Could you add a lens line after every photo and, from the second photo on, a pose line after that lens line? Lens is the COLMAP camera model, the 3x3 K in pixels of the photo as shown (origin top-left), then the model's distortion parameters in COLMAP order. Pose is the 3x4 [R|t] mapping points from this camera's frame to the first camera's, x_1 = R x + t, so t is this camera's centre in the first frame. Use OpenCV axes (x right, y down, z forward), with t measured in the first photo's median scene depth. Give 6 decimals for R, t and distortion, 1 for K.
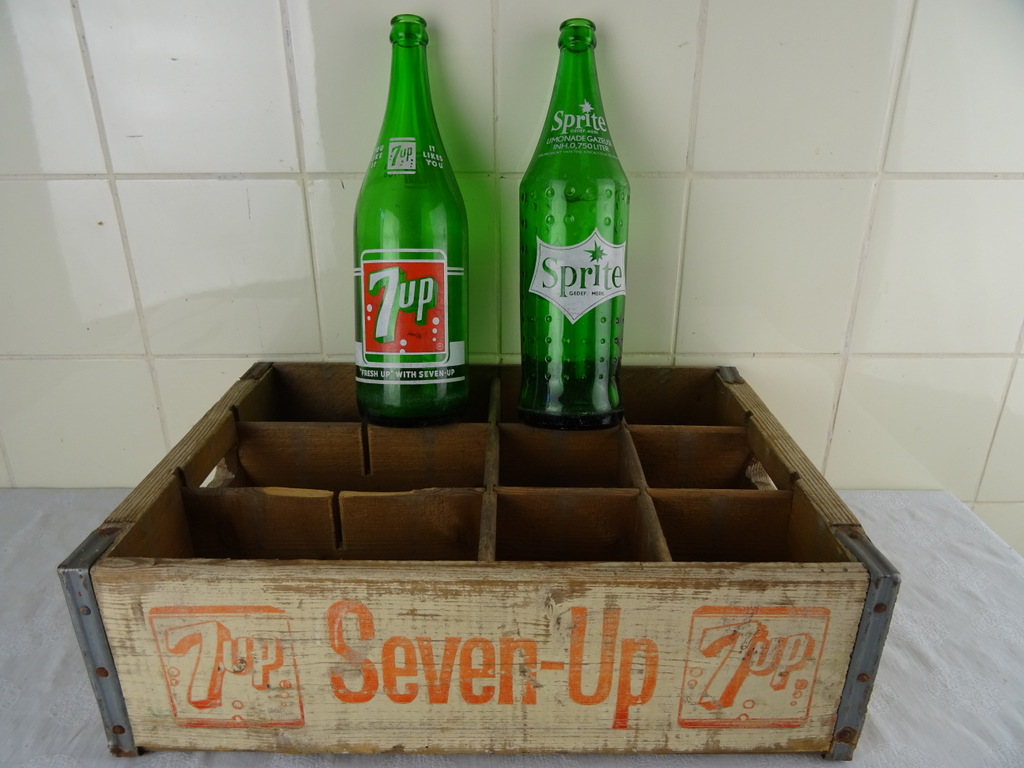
lens RADIAL K [[735.1, 0, 522.4], [0, 735.1, 374.8], [0, 0, 1]] dist [-0.002865, -0.020323]
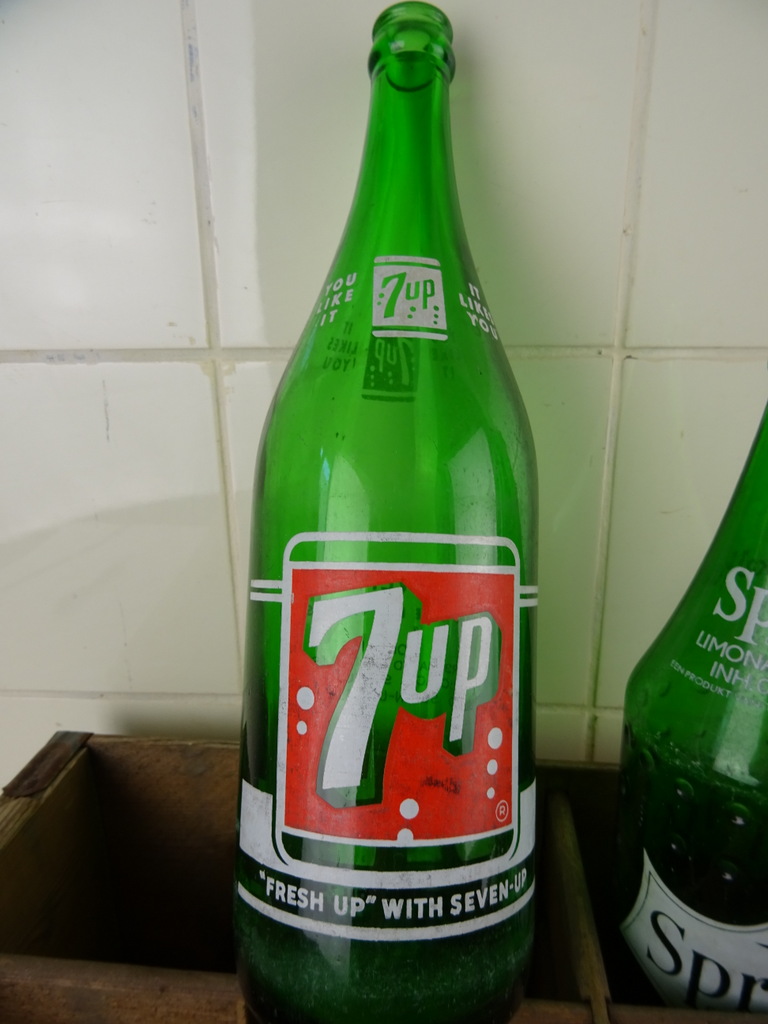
lens RADIAL K [[727.0, 0, 386.3], [0, 727.0, 507.8], [0, 0, 1]] dist [0.000362, -0.024076]
pose [[0.993411, 0.015788, -0.113516, -0.153677], [-0.024917, 0.996527, -0.079452, -0.219073], [0.111867, 0.081757, 0.990354, 0.880247]]
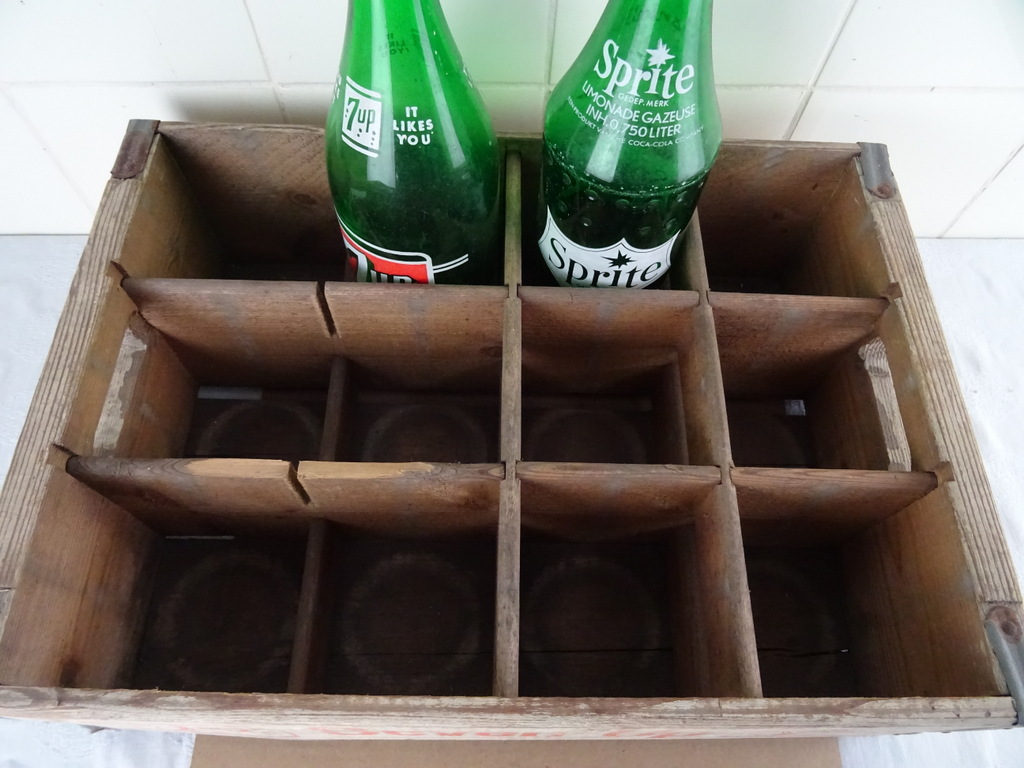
lens RADIAL K [[736.4, 0, 515.8], [0, 736.4, 385.0], [0, 0, 1]] dist [0.010960, -0.027735]
pose [[0.999521, 0.027954, 0.013300, -0.060915], [-0.029740, 0.747817, 0.663238, -0.453691], [0.008594, -0.663316, 0.748290, 0.631839]]
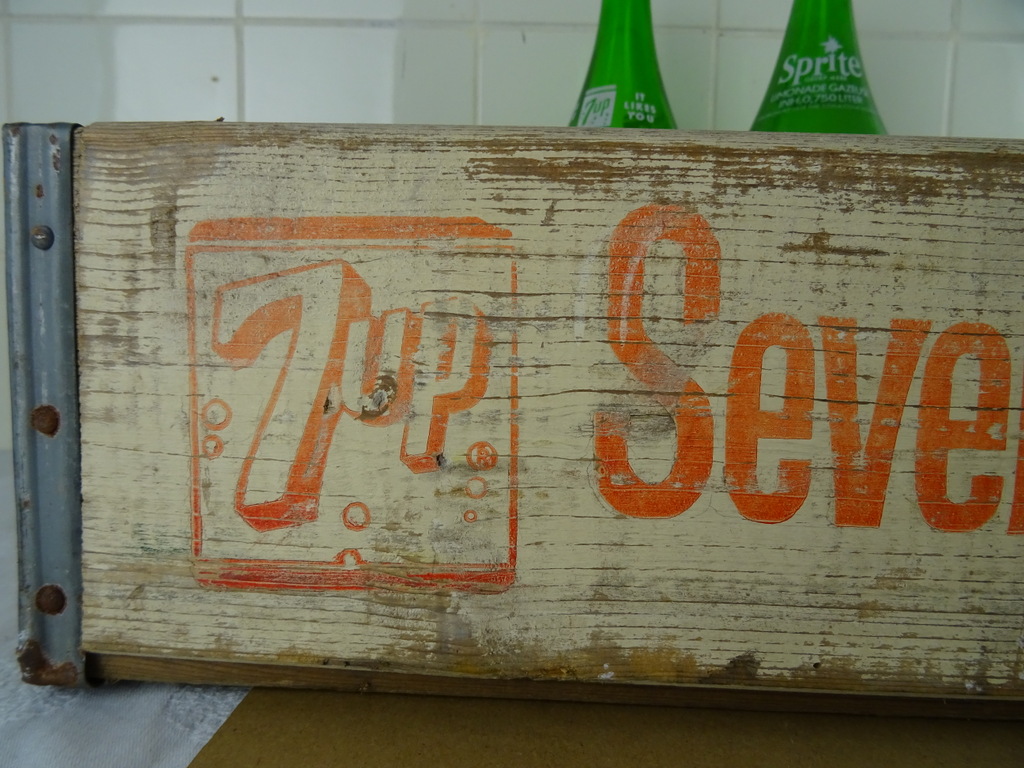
lens RADIAL K [[728.6, 0, 514.2], [0, 728.6, 381.2], [0, 0, 1]] dist [0.002164, -0.011038]
pose [[0.999131, 0.019916, -0.036612, -0.291942], [-0.030229, 0.951030, -0.307618, 0.507978], [0.028693, 0.308458, 0.950805, 0.604355]]
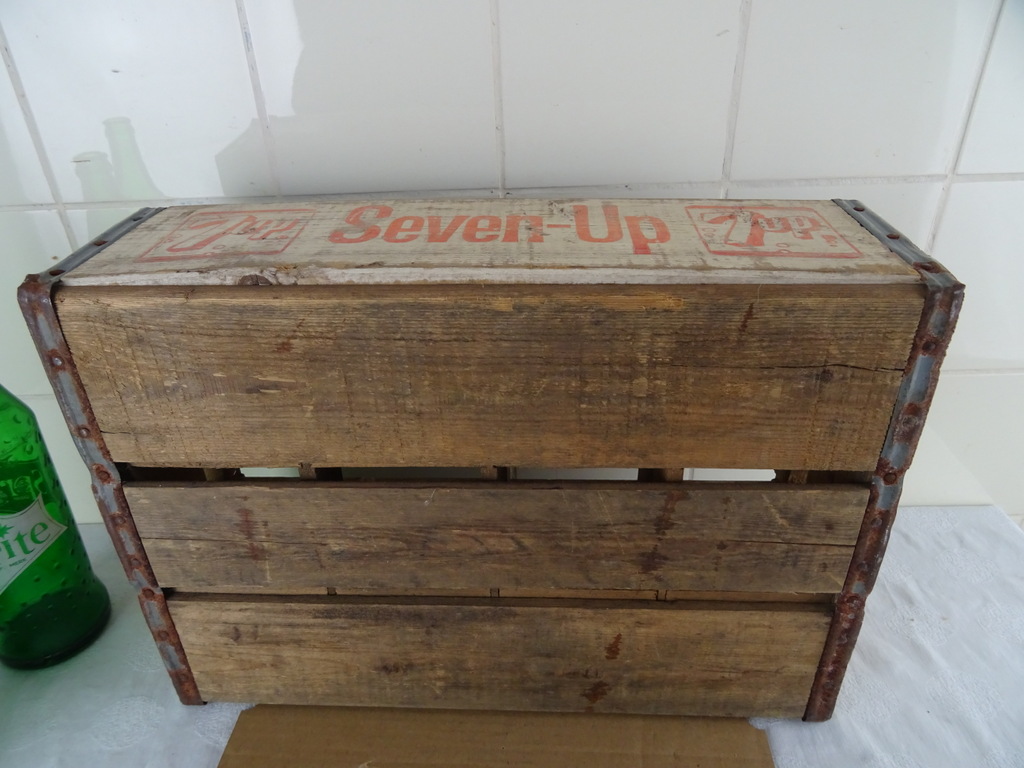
lens RADIAL K [[734.0, 0, 512.2], [0, 734.0, 384.0], [0, 0, 1]] dist [-0.004377, -0.011341]
pose [[0.999404, -0.016406, -0.030365, 0.004668], [-0.027356, 0.159907, -0.986753, 1.401087], [0.021044, 0.986996, 0.159363, 1.046048]]
